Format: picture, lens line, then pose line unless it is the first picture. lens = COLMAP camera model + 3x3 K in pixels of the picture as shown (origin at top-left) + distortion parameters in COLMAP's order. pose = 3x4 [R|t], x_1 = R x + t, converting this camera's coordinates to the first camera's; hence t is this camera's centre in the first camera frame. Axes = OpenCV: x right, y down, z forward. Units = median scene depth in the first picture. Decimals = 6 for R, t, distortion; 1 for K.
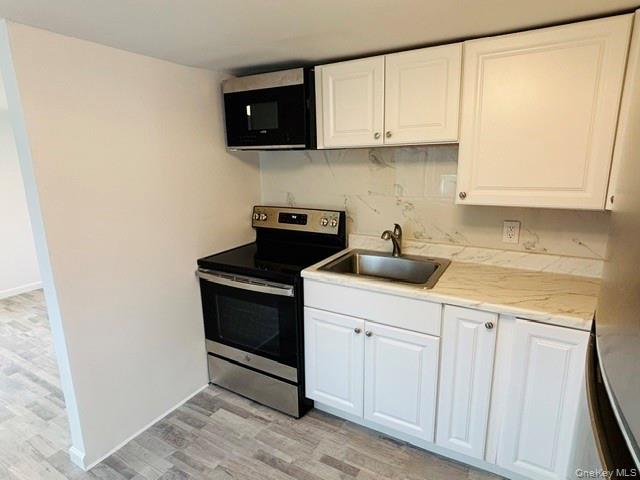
lens RADIAL K [[359.8, 0, 319.2], [0, 359.8, 239.2], [0, 0, 1]] dist [-0.014927, -0.005108]
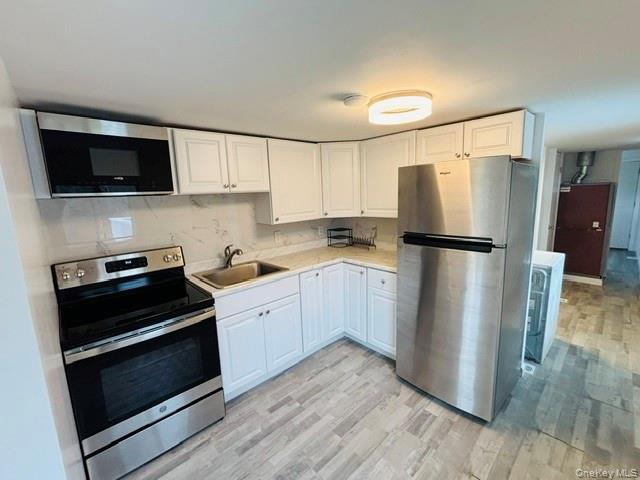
lens RADIAL K [[283.2, 0, 320.9], [0, 283.2, 239.0], [0, 0, 1]] dist [-0.020869, -0.000042]
pose [[0.273261, -0.150407, 0.950109, -0.812104], [0.239127, 0.967317, 0.084356, -0.078488], [-0.931744, 0.204145, 0.300296, 0.318024]]
